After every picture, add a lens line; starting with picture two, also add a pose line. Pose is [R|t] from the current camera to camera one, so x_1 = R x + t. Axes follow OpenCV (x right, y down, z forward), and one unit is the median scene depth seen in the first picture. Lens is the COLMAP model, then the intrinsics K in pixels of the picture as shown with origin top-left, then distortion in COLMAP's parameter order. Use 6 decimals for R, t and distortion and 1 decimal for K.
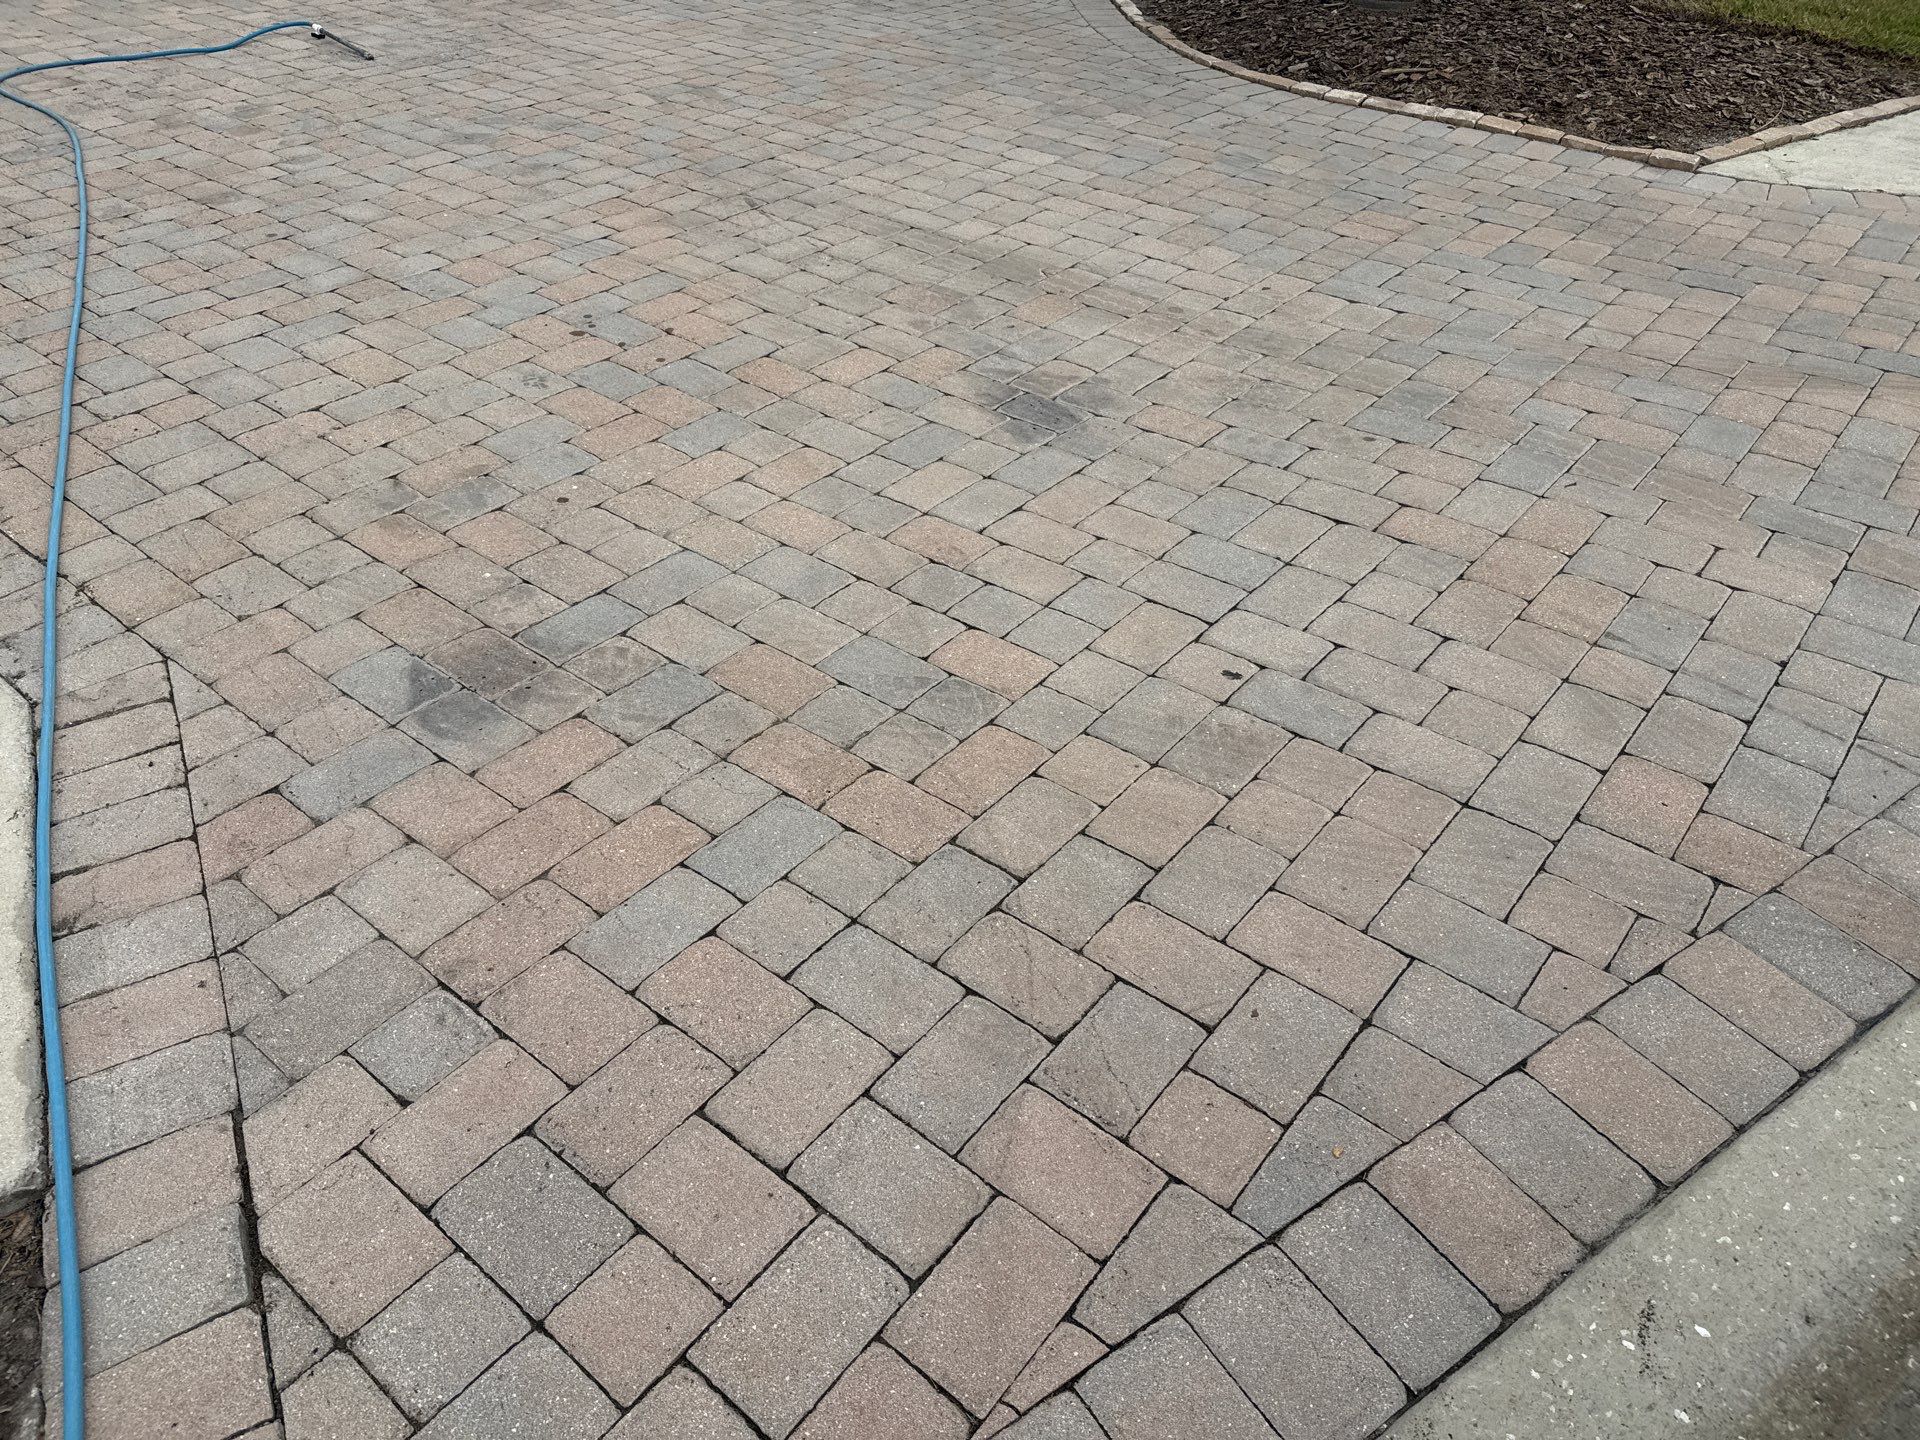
lens RADIAL K [[1356.1, 0, 977.0], [0, 1356.1, 744.4], [0, 0, 1]] dist [0.049623, -0.062867]
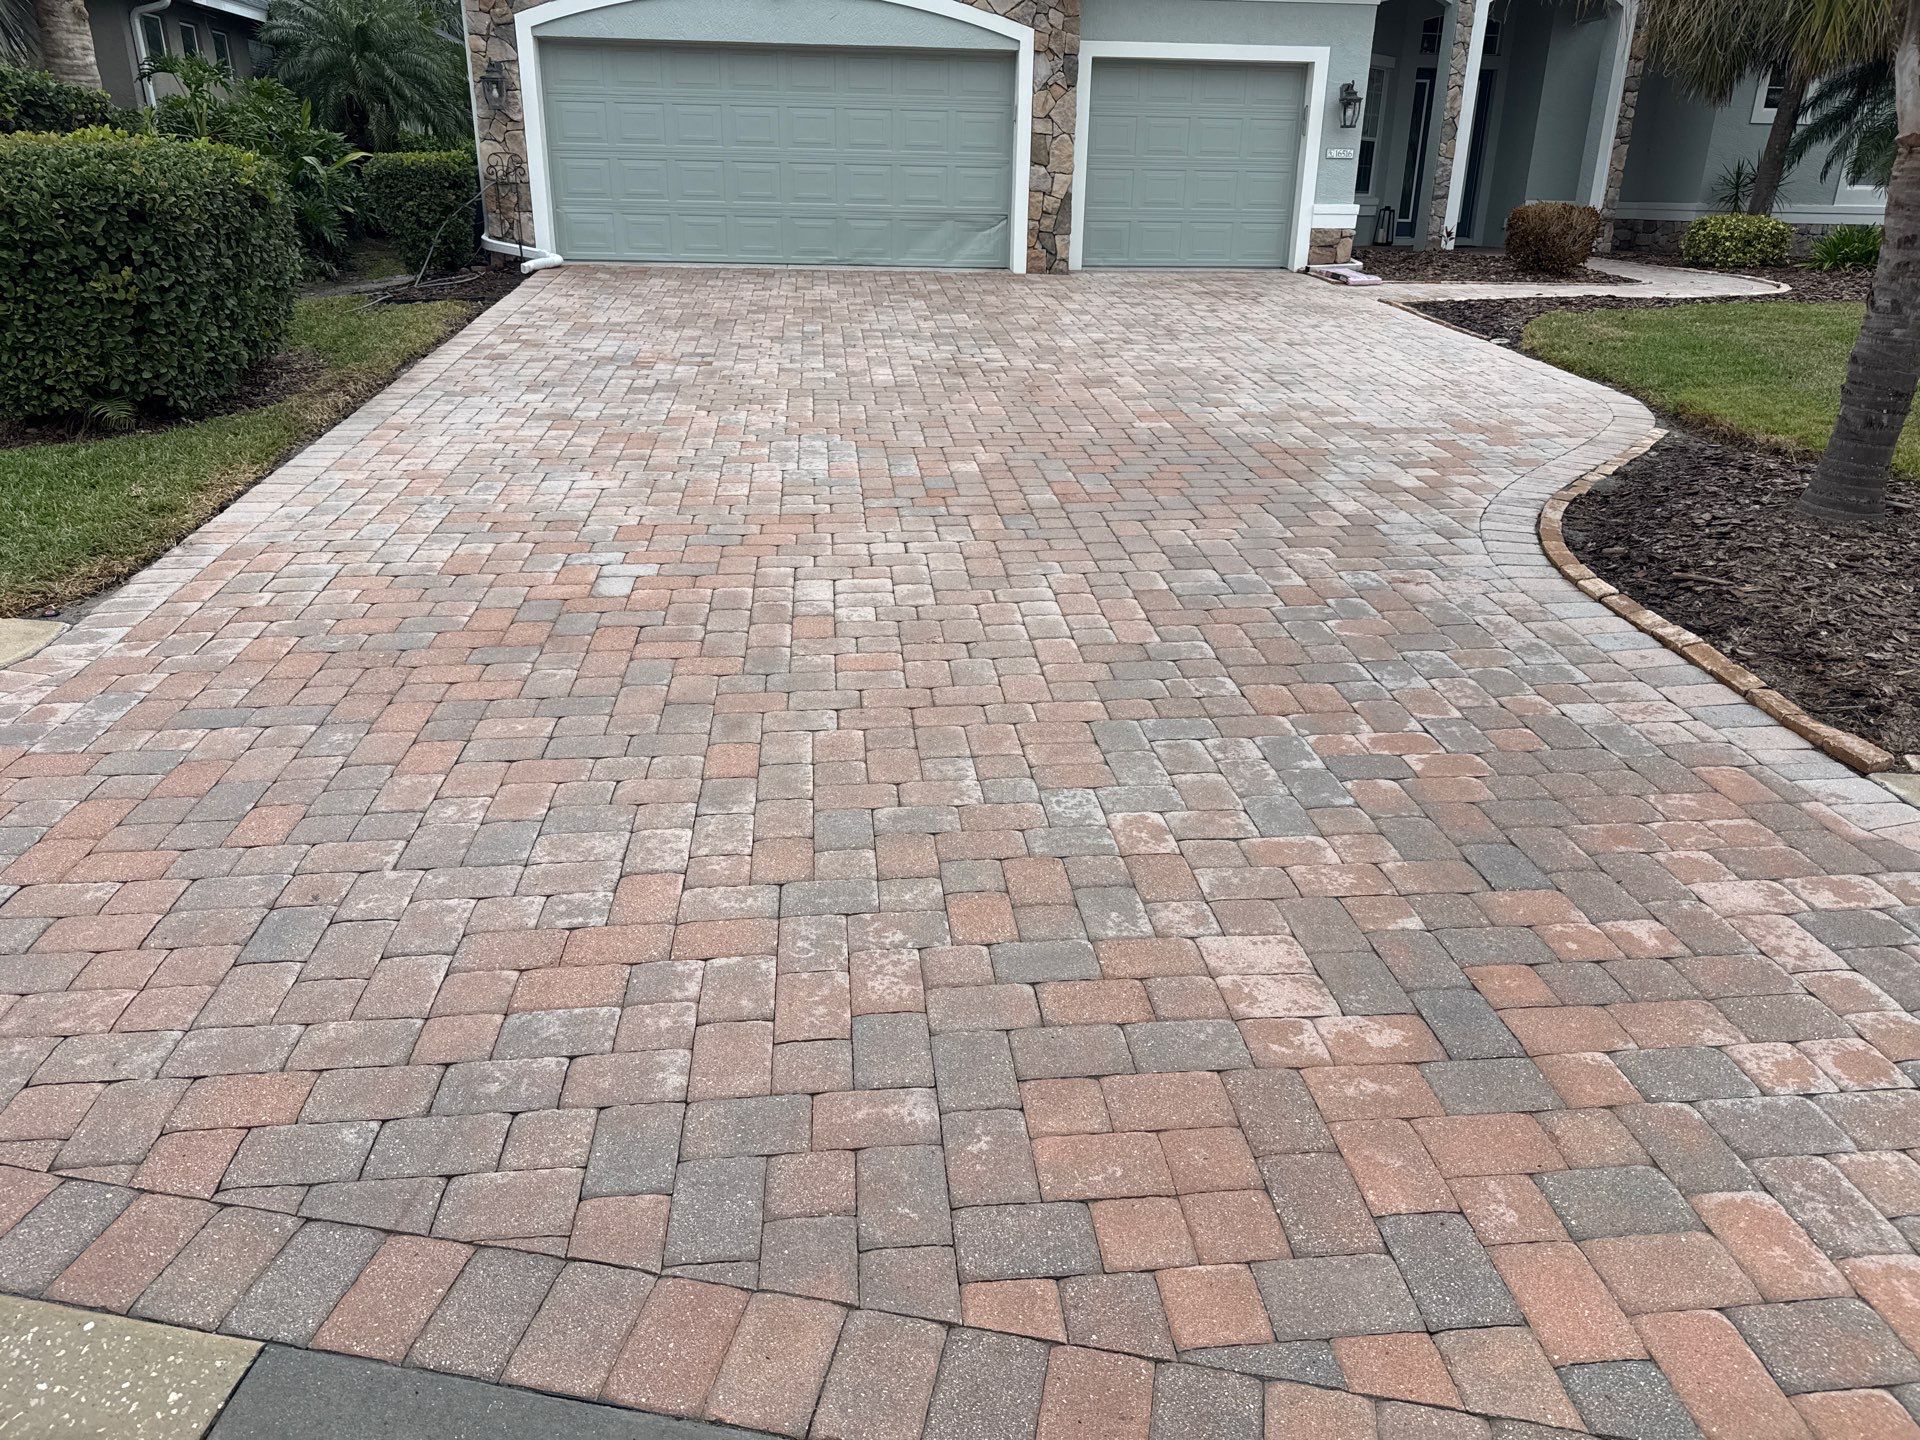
lens RADIAL K [[1356.1, 0, 952.9], [0, 1356.1, 726.5], [0, 0, 1]] dist [0.049623, -0.062867]
pose [[0.695500, 0.295241, -0.655066, 0.999039], [-0.445944, 0.892213, -0.071346, -0.263572], [0.563395, 0.341744, 0.752195, 0.257647]]
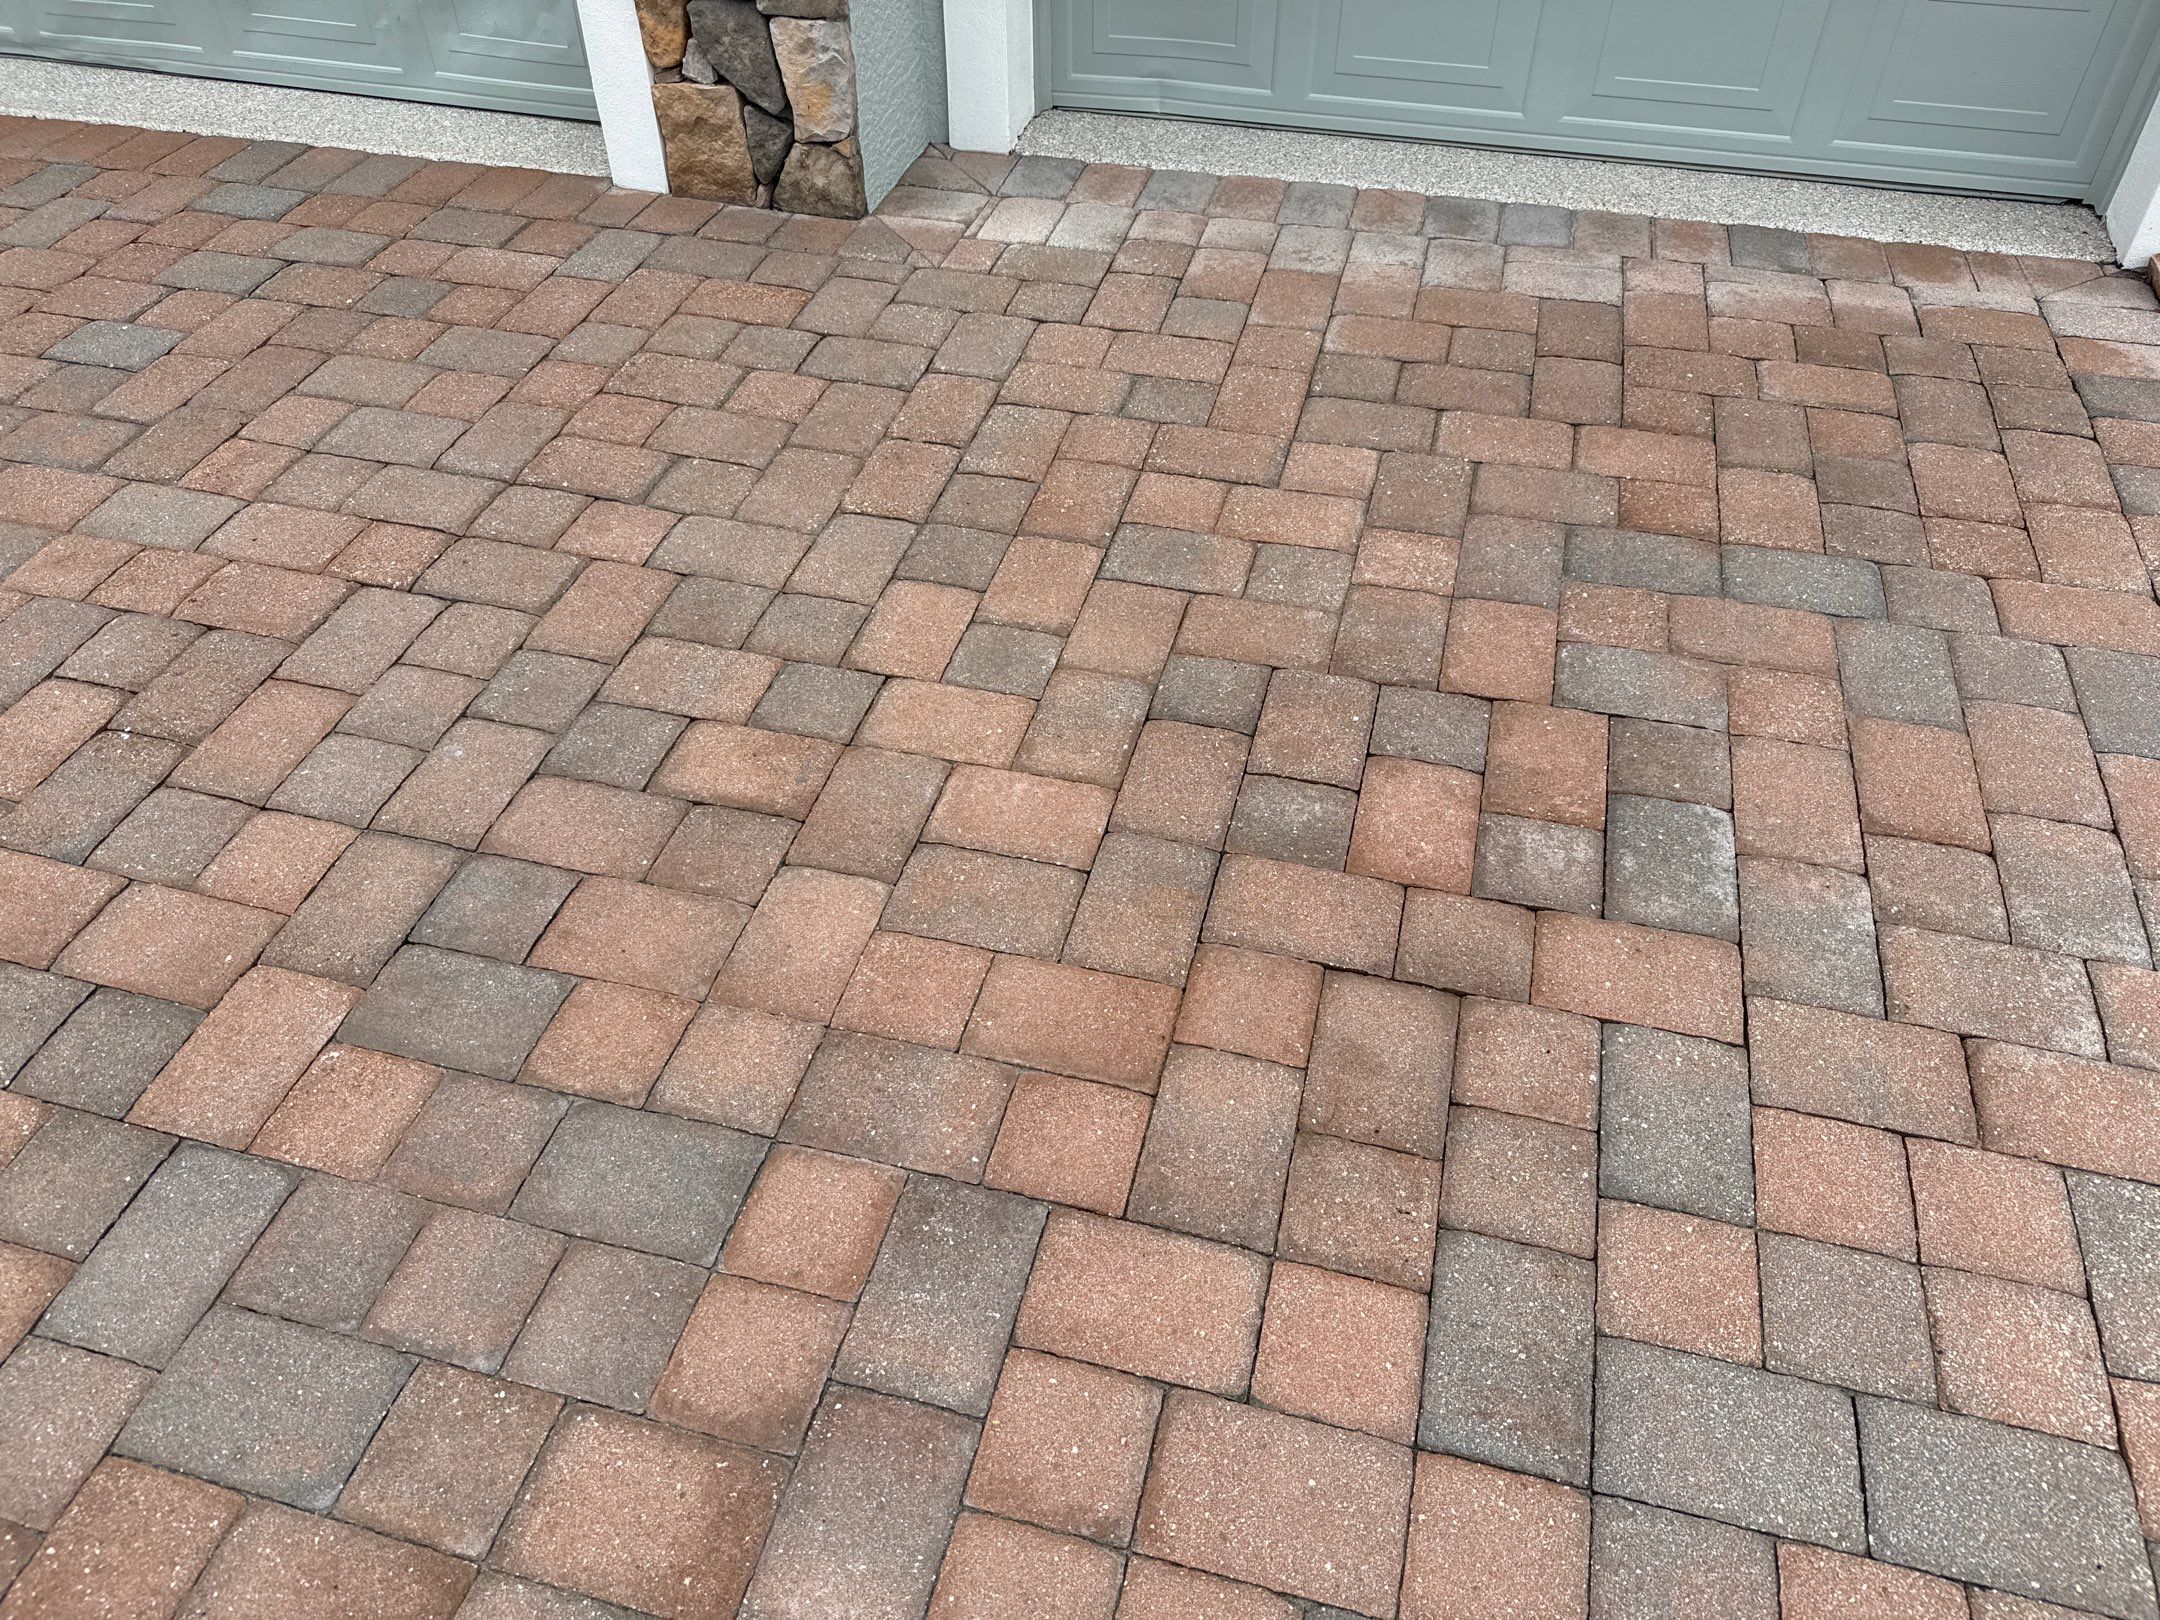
lens RADIAL K [[1527.9, 0, 1065.0], [0, 1527.9, 806.2], [0, 0, 1]] dist [0.042747, -0.050447]
pose [[0.403426, 0.615706, -0.676870, -0.896347], [-0.545239, 0.755824, 0.362554, -2.027858], [0.734821, 0.222792, 0.640626, 2.594486]]
